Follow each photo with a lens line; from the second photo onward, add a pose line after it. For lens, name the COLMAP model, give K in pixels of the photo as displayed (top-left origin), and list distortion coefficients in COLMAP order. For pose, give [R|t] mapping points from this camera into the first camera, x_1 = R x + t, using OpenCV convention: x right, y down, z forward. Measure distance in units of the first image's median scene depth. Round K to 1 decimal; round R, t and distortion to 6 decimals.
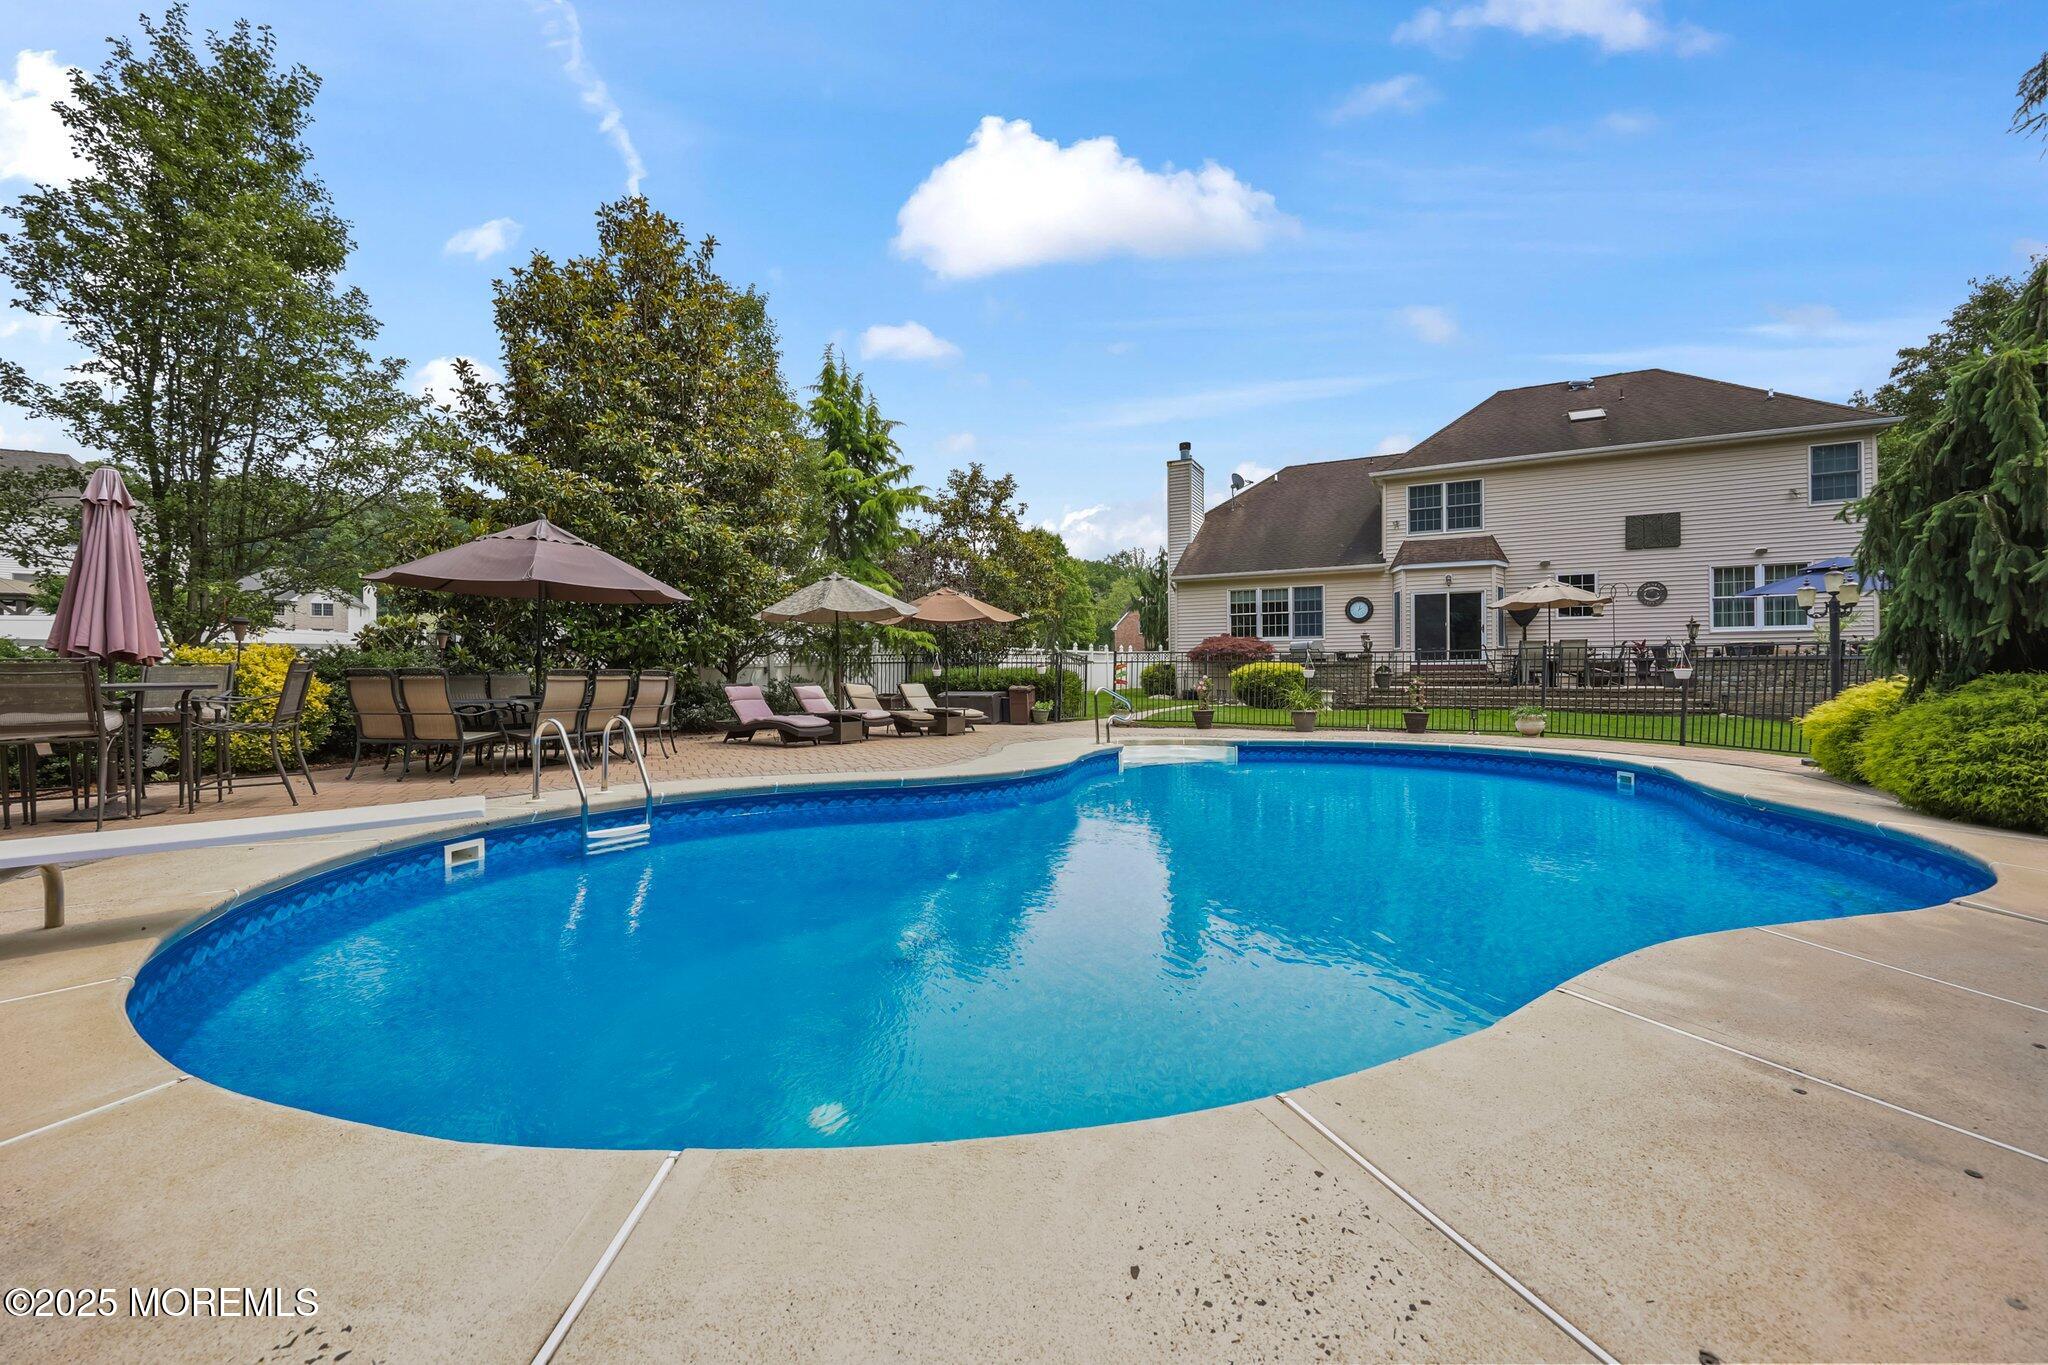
lens RADIAL K [[840.3, 0, 1019.1], [0, 840.3, 682.7], [0, 0, 1]] dist [0.000873, 0.000109]
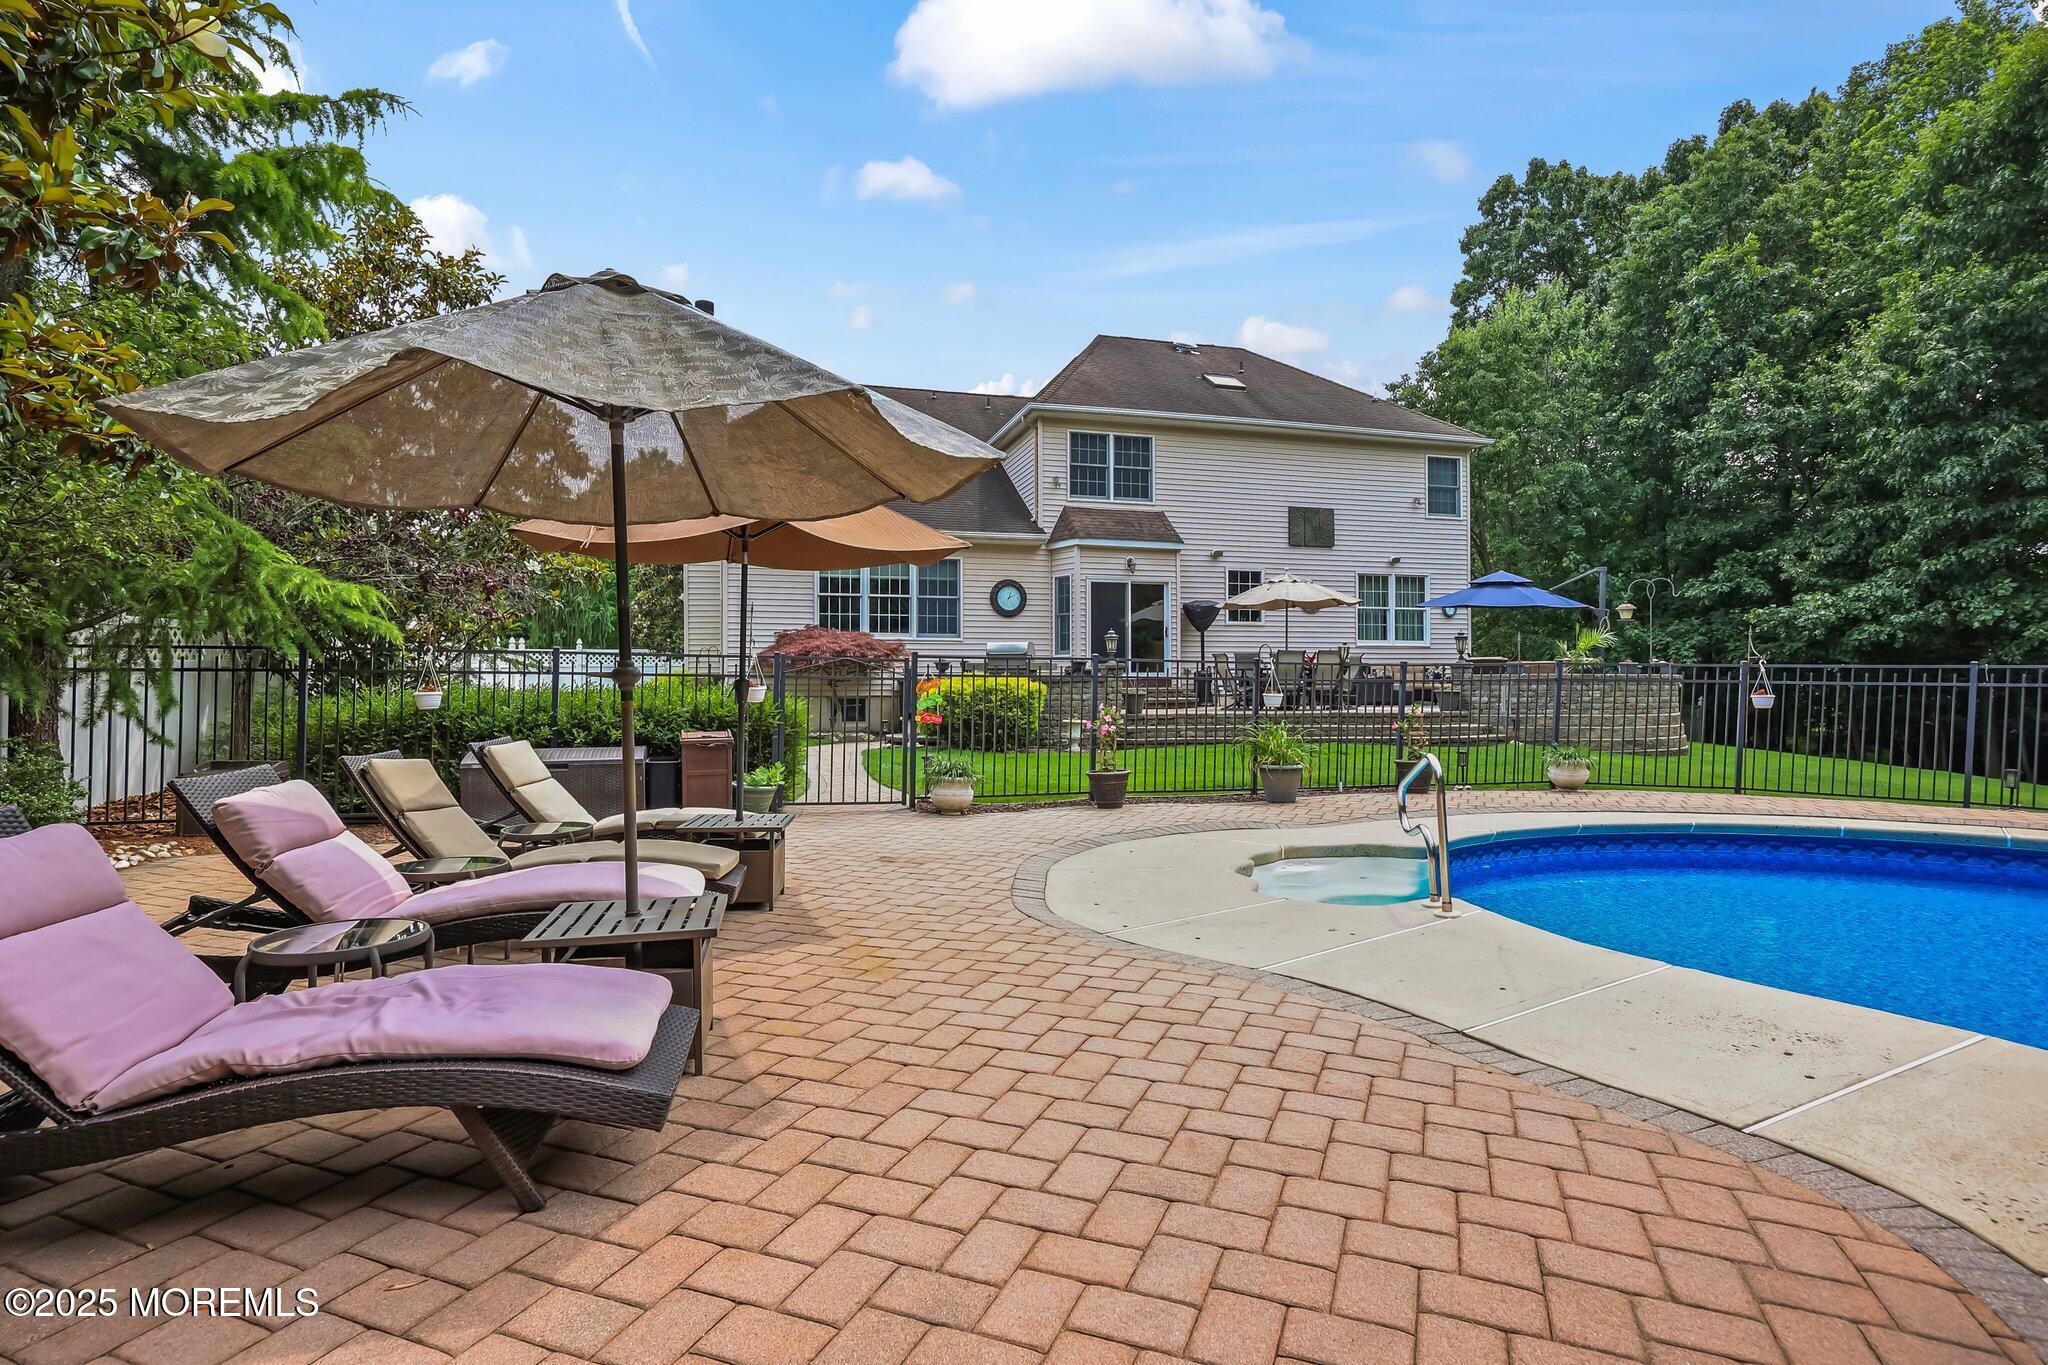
lens RADIAL K [[1044.3, 0, 1027.0], [0, 1044.3, 680.0], [0, 0, 1]] dist [0.002411, 0.000176]
pose [[0.722223, 0.003775, 0.691650, -0.183628], [0.002842, 0.999960, -0.008425, -0.012502], [-0.691654, 0.008051, 0.722184, 0.379632]]
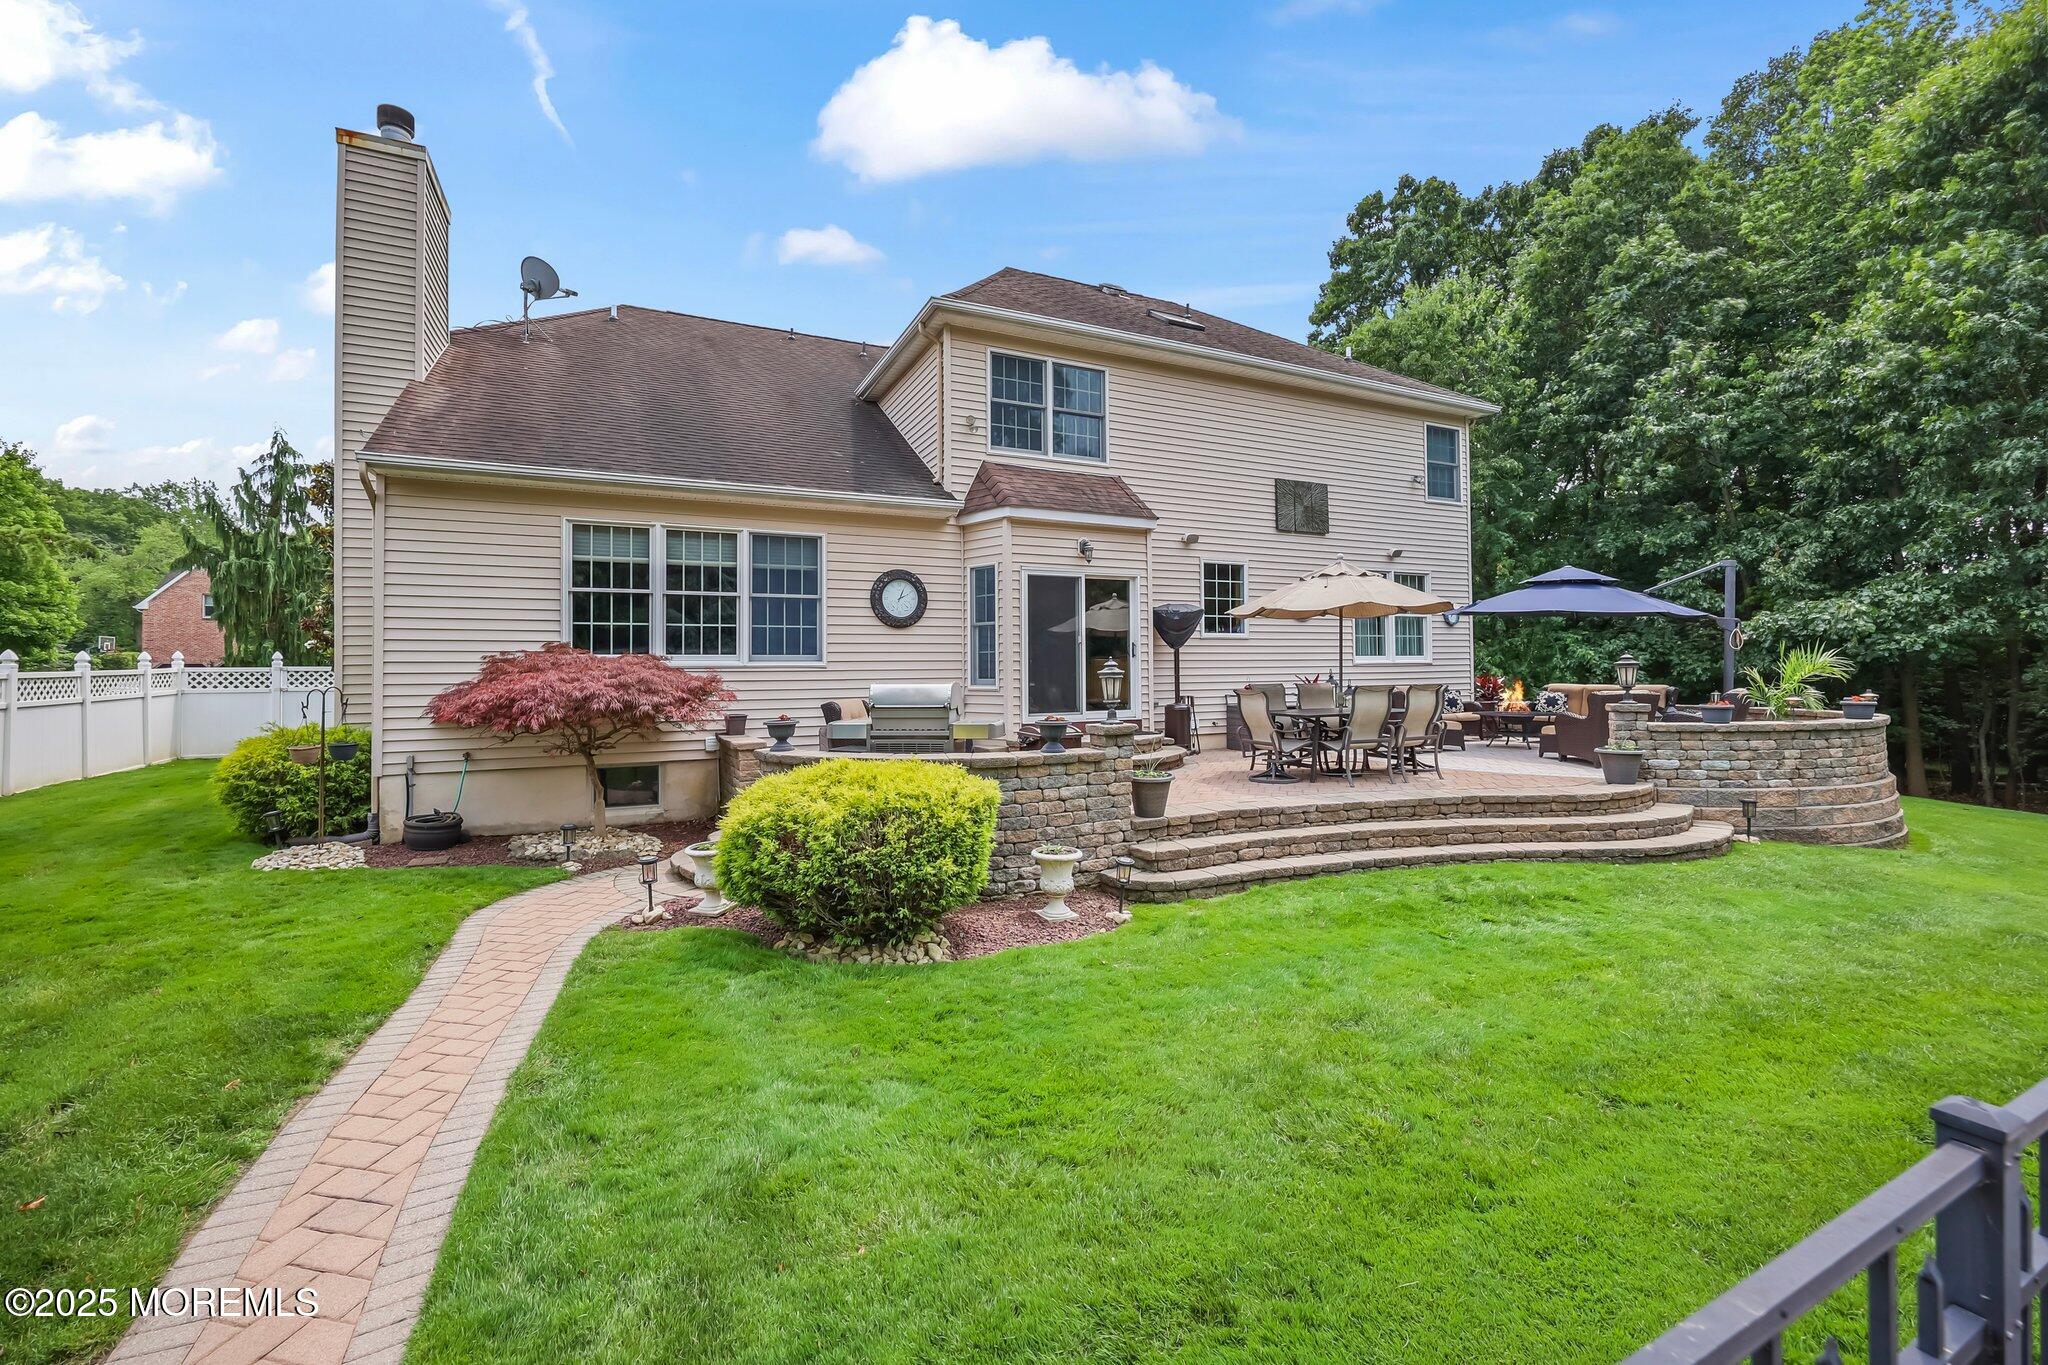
lens RADIAL K [[834.7, 0, 1021.0], [0, 834.7, 644.3], [0, 0, 1]] dist [-0.001110, 0.000233]
pose [[0.605951, 0.020843, 0.795229, 0.095375], [0.011071, 0.999339, -0.034628, -0.047897], [-0.795425, 0.029787, 0.605319, 0.701075]]
